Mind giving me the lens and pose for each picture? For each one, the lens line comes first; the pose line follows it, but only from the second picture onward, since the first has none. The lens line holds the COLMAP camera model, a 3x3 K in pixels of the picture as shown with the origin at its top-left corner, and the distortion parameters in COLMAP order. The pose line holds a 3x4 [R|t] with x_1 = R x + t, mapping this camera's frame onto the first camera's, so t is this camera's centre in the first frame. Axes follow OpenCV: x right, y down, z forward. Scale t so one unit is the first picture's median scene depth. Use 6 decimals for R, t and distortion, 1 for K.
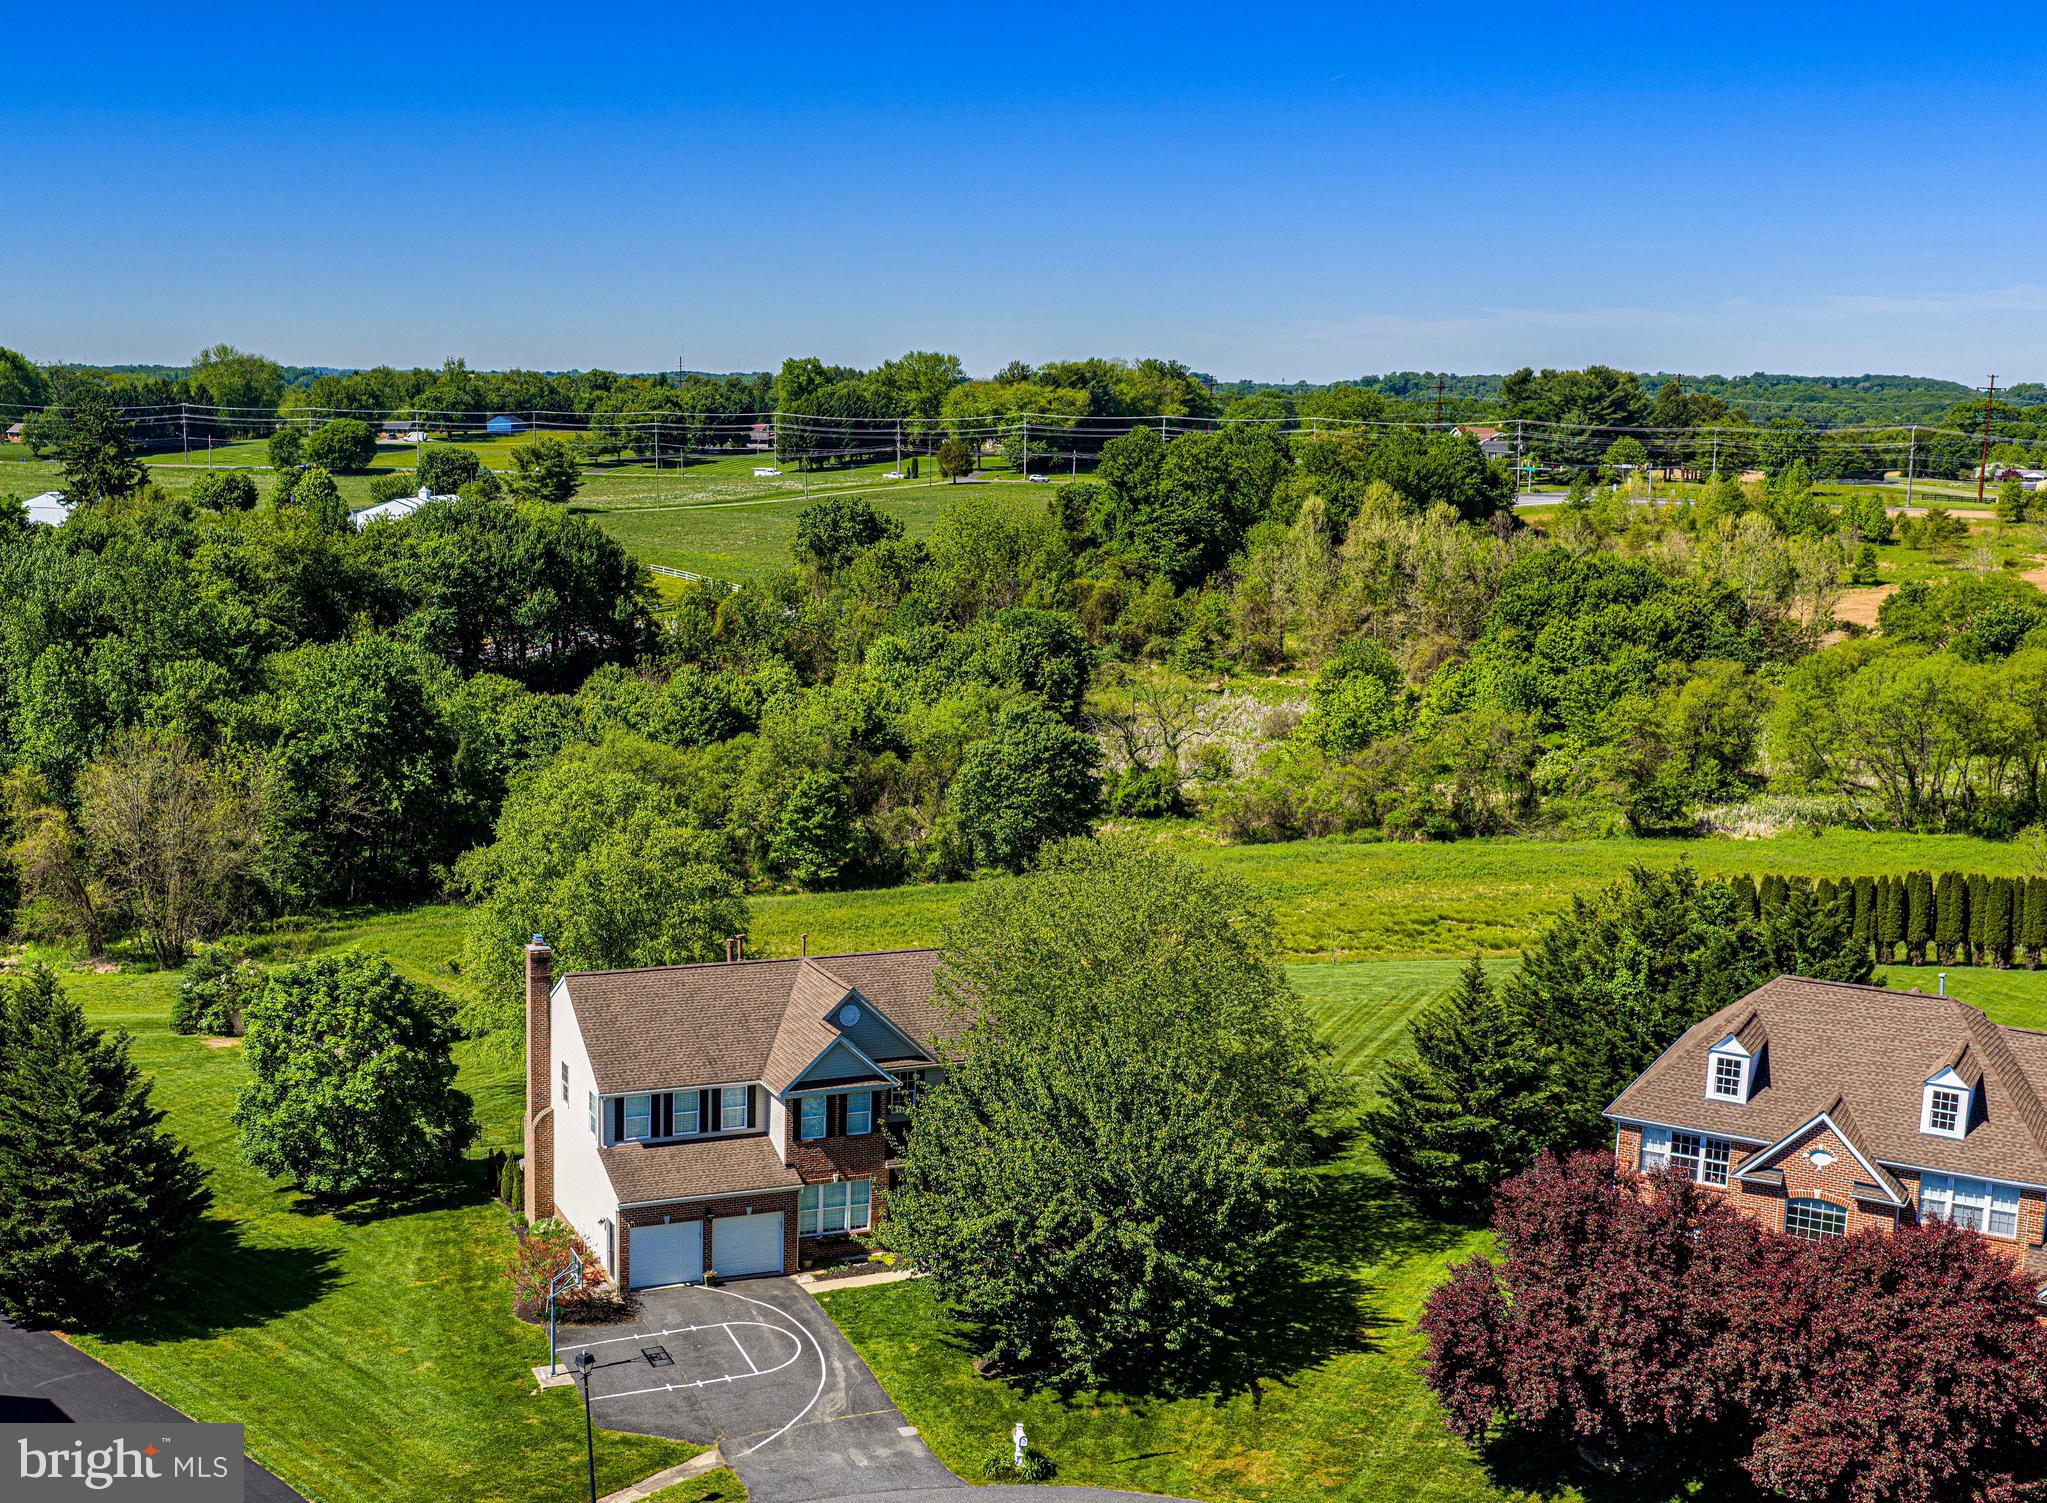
lens RADIAL K [[2375.3, 0, 845.9], [0, 2375.3, 800.9], [0, 0, 1]] dist [0.031001, 0.000000]
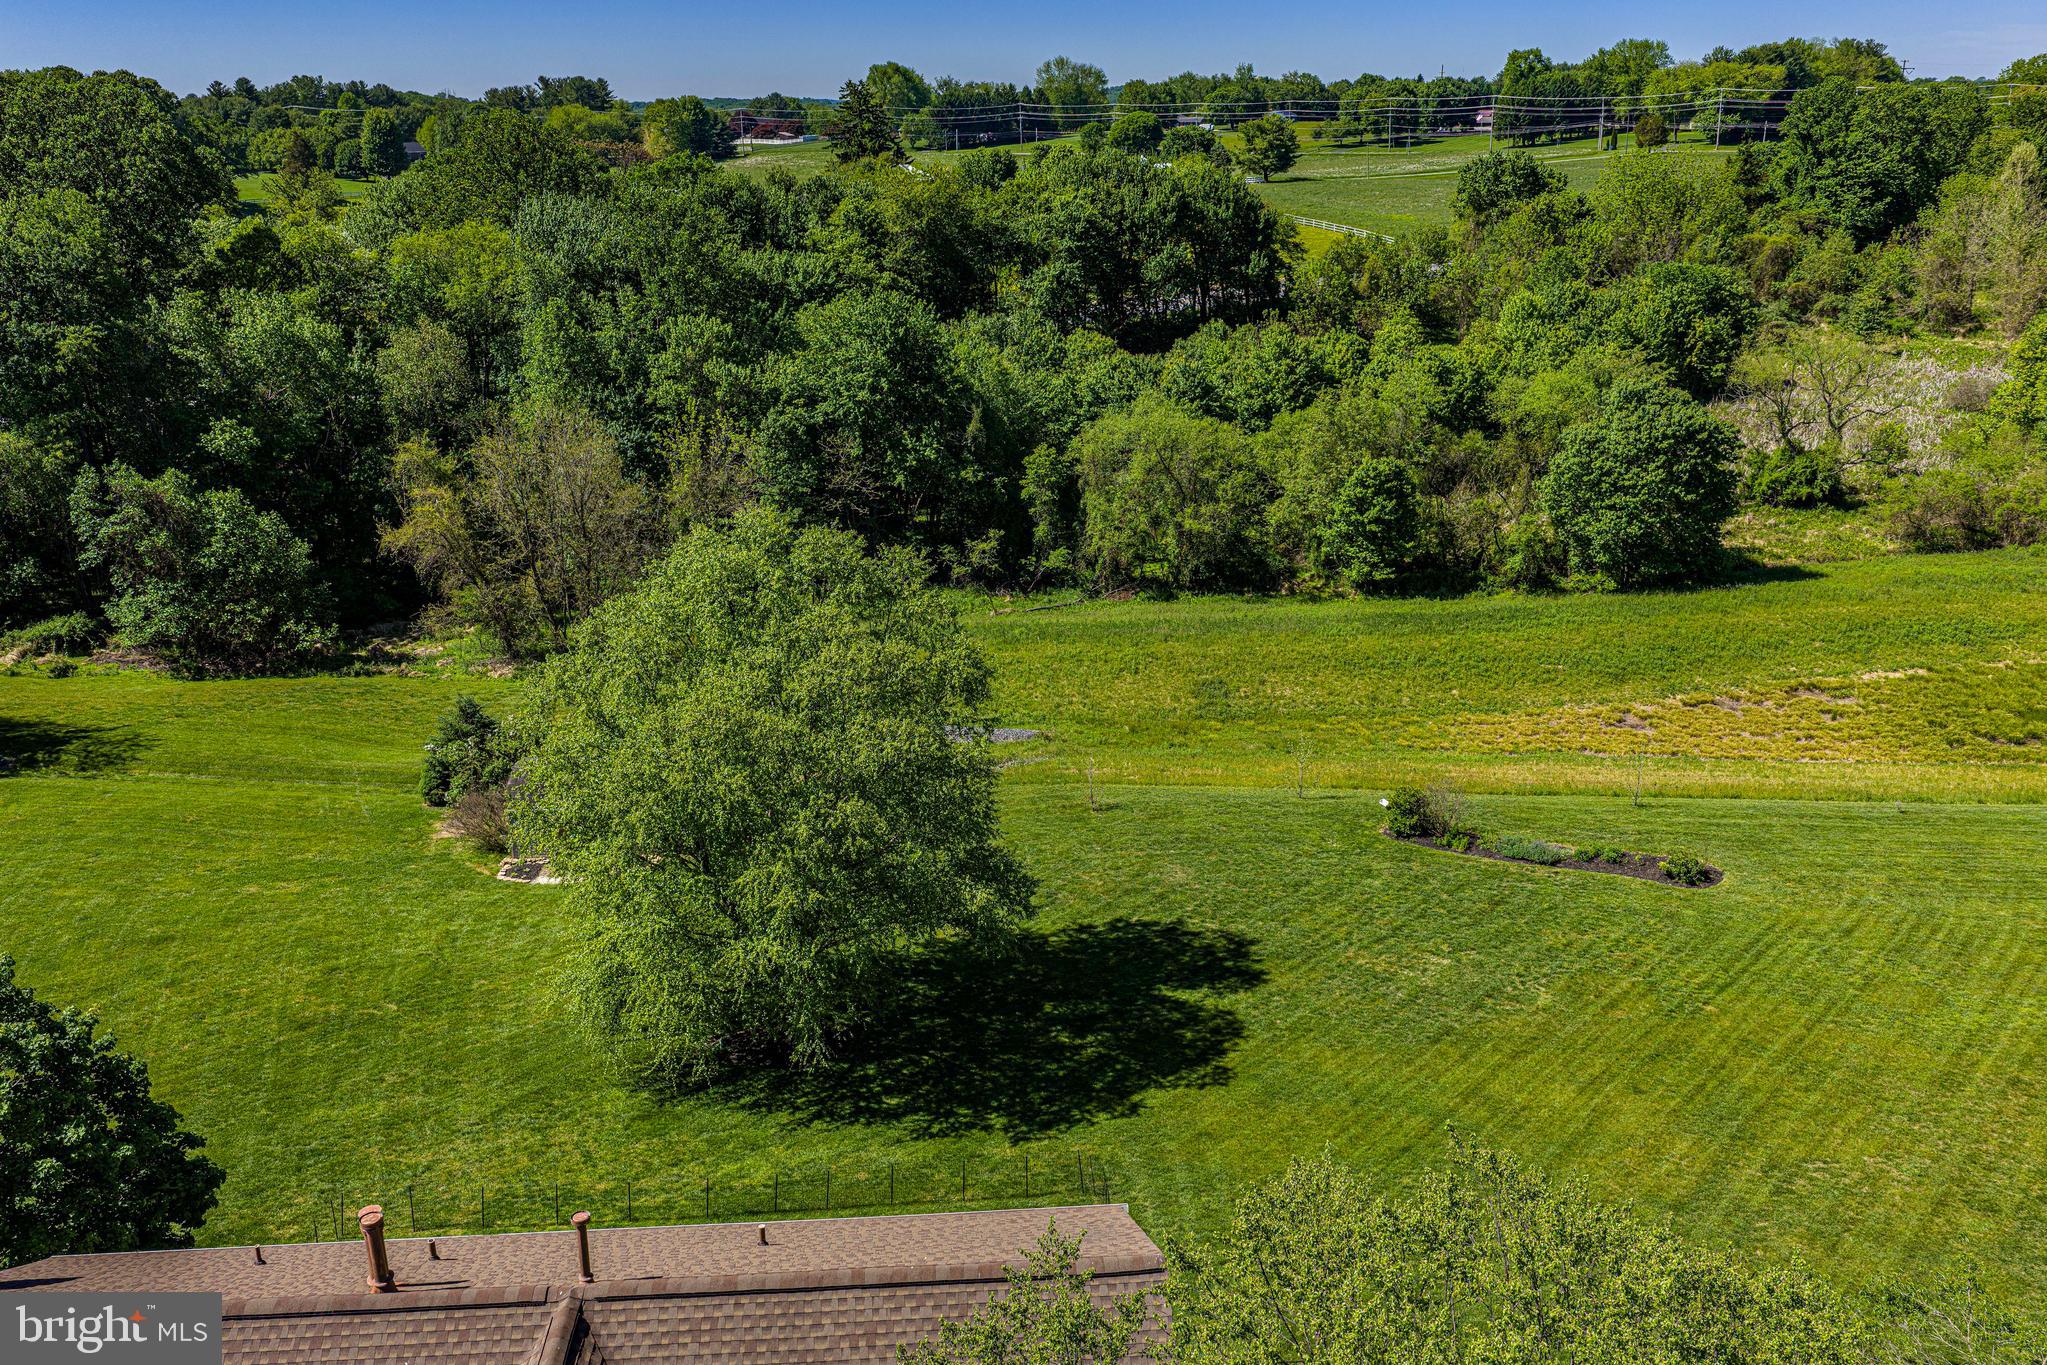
lens RADIAL K [[1666.7, 0, 1039.7], [0, 1666.7, 697.0], [0, 0, 1]] dist [0.024677, -0.041843]
pose [[0.955378, 0.074742, -0.285775, 0.049622], [-0.025402, 0.984663, 0.172608, -0.027452], [0.294293, -0.157646, 0.942624, 0.387371]]
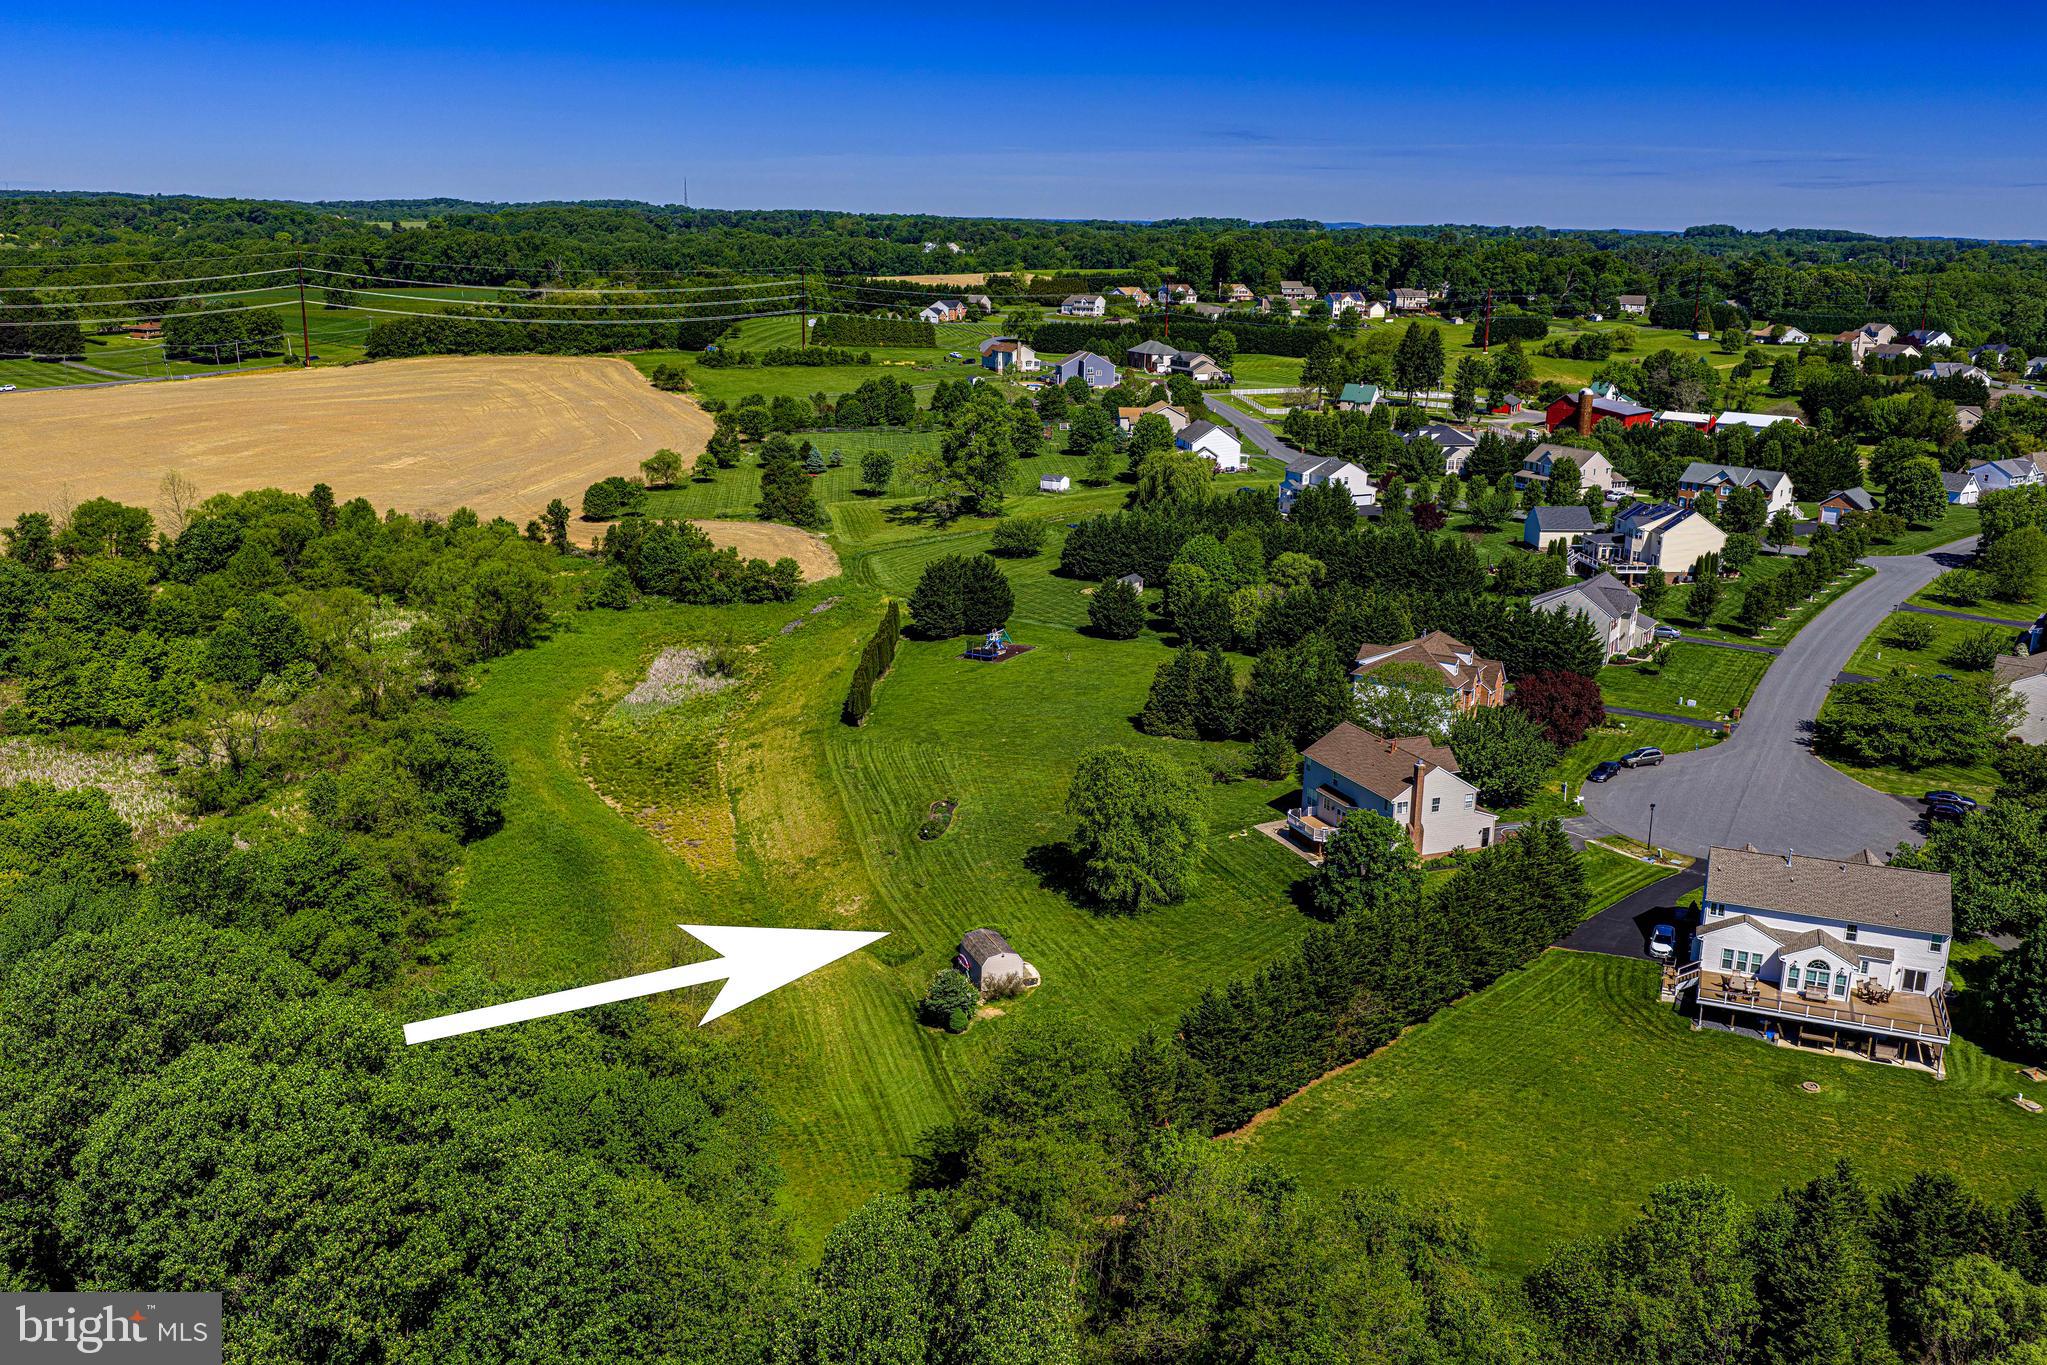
lens RADIAL K [[1724.2, 0, 1008.3], [0, 1724.2, 679.2], [0, 0, 1]] dist [0.026879, -0.053916]
pose [[-0.011326, -0.269128, 0.963038, -0.908670], [0.159062, 0.950352, 0.267453, -0.286877], [-0.987204, 0.156212, 0.032044, 0.644206]]
